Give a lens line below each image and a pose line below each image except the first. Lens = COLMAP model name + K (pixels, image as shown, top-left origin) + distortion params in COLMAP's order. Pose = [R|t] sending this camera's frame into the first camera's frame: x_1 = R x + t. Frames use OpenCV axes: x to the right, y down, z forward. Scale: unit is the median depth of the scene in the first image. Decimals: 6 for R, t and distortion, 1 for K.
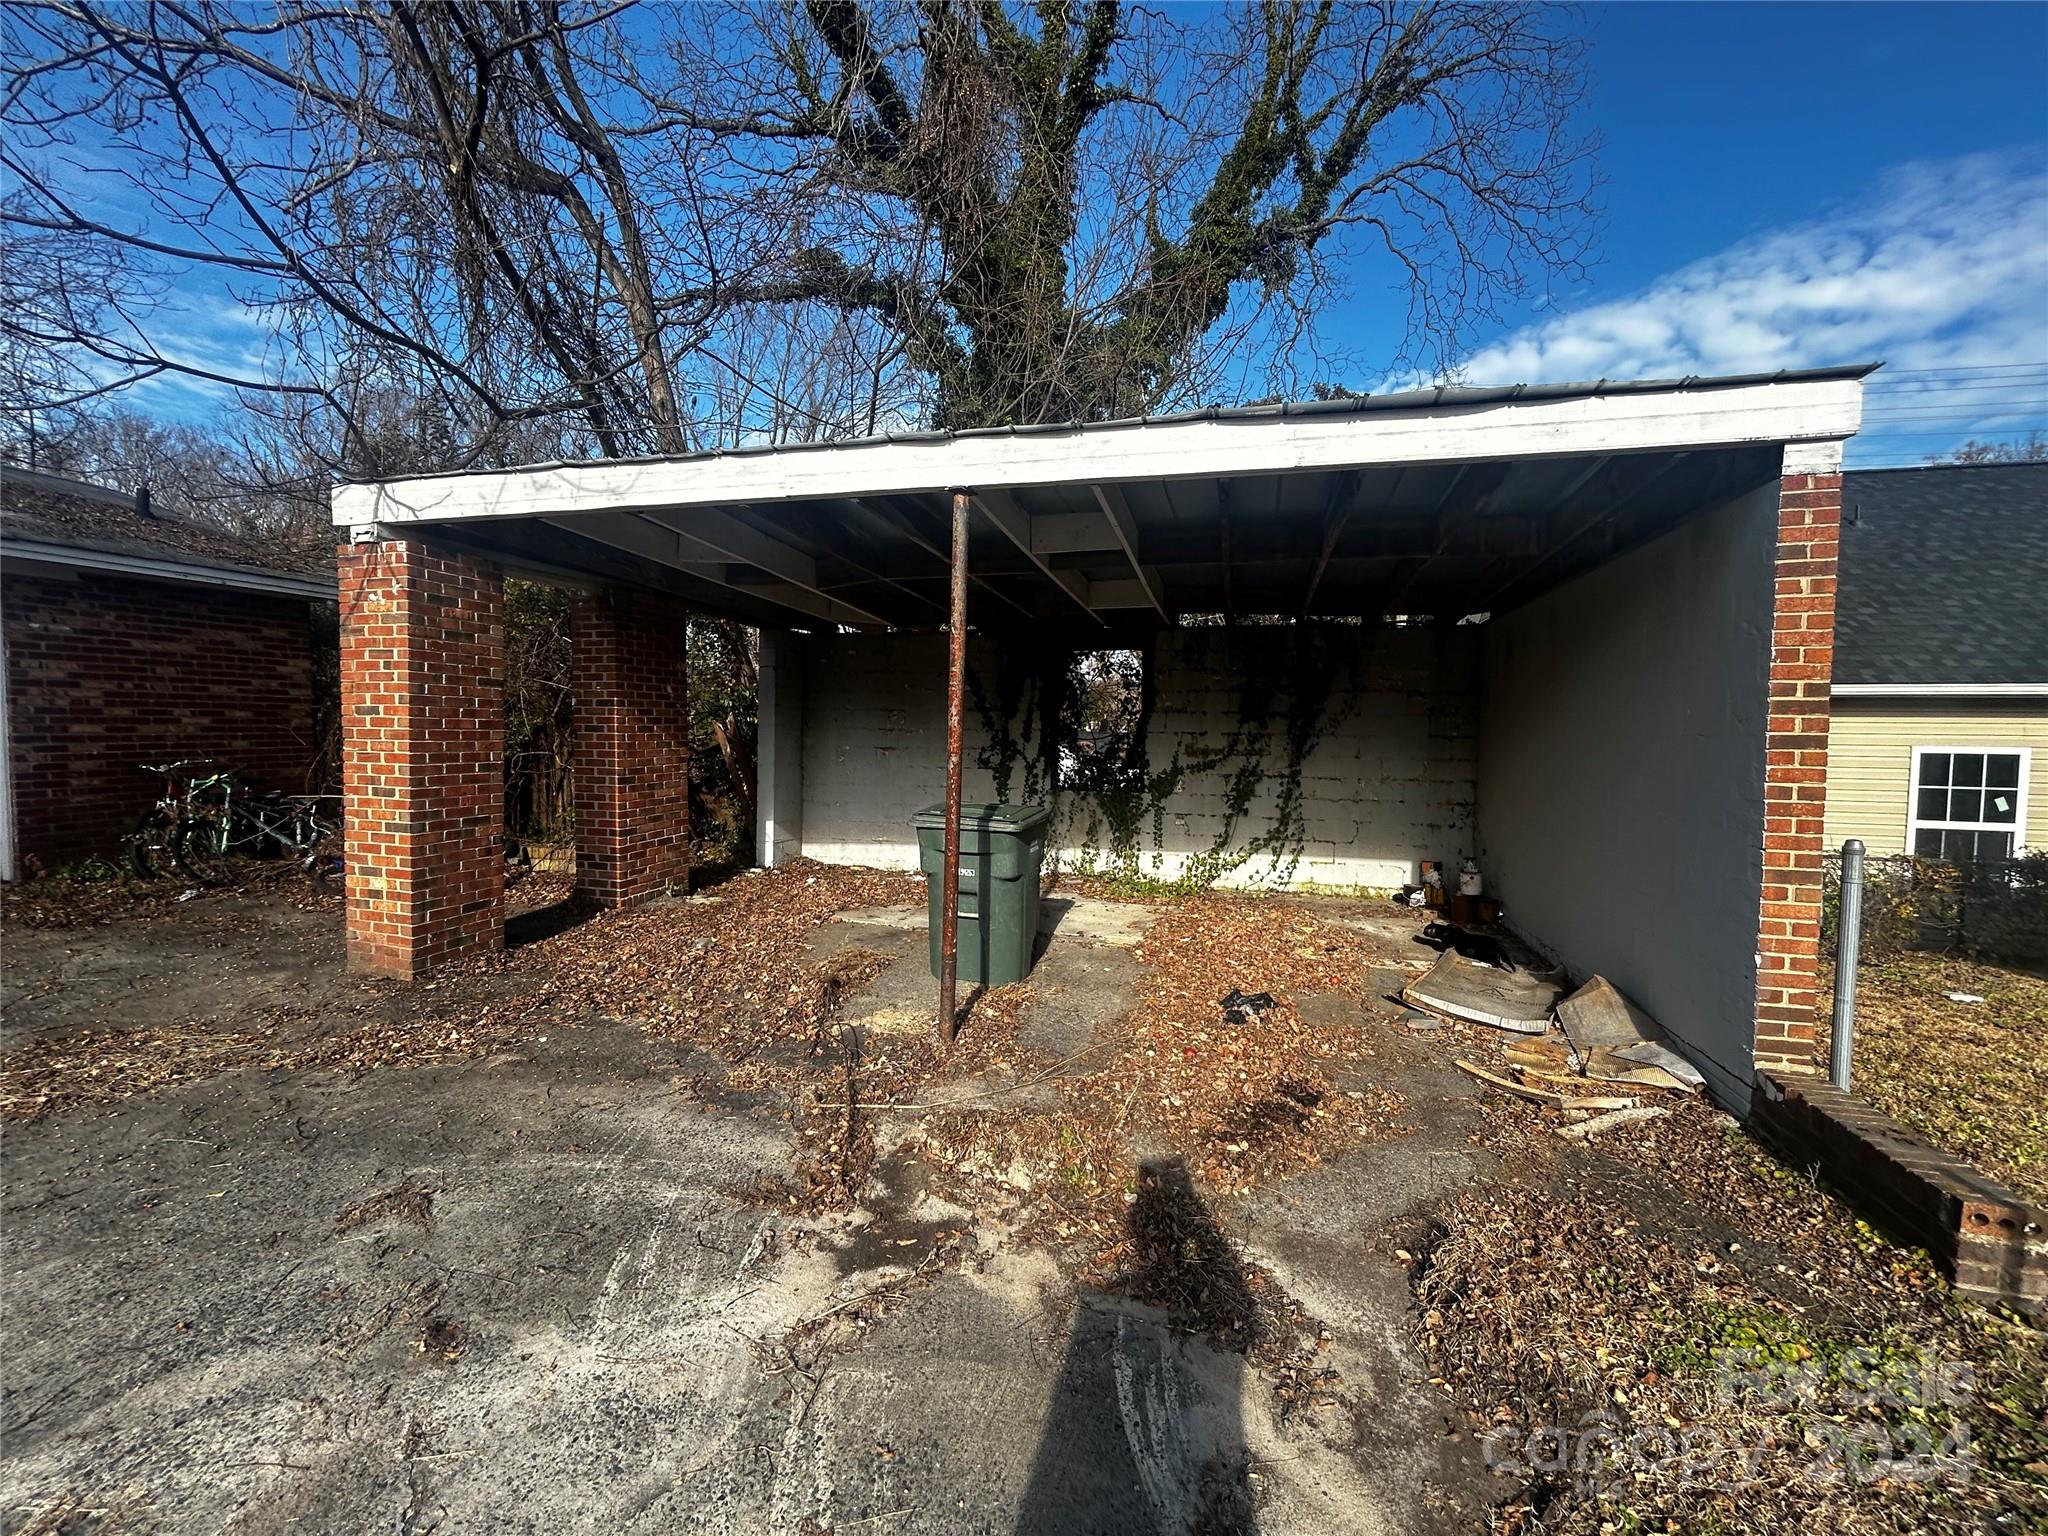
lens RADIAL K [[827.0, 0, 1013.4], [0, 827.0, 768.0], [0, 0, 1]] dist [-0.000475, 0.000905]
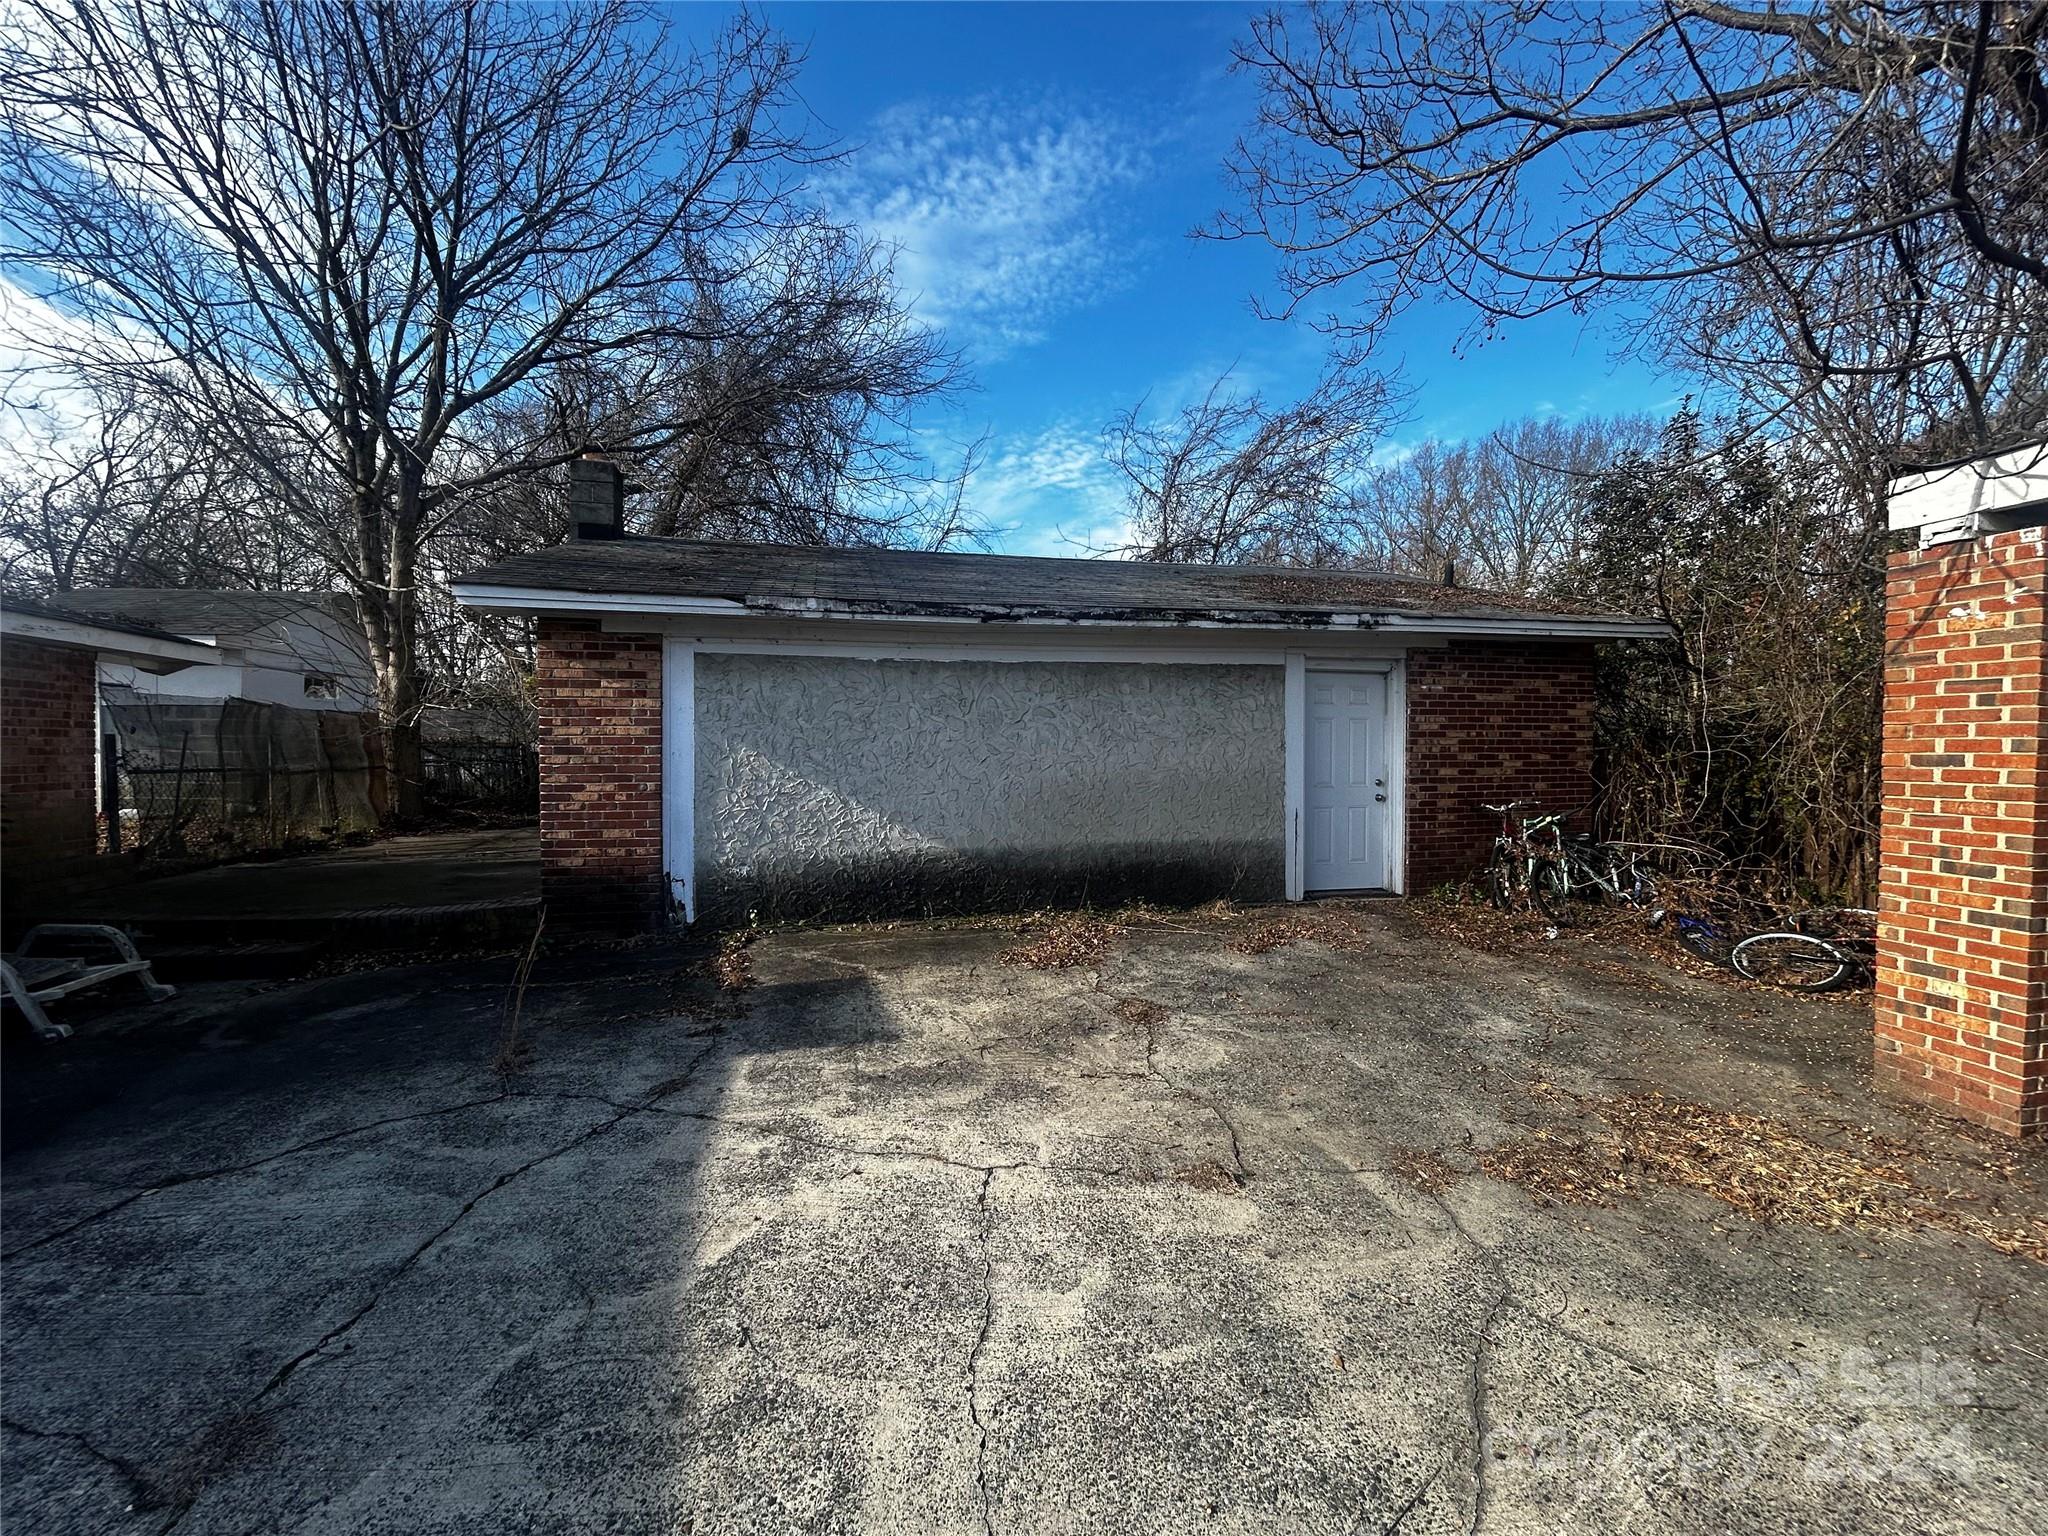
lens RADIAL K [[827.0, 0, 1032.1], [0, 827.0, 766.6], [0, 0, 1]] dist [-0.000475, 0.000905]
pose [[0.473579, 0.005424, -0.880735, -0.490862], [-0.039024, 0.999128, -0.014830, -0.019364], [0.879887, 0.041393, 0.473377, -0.102027]]
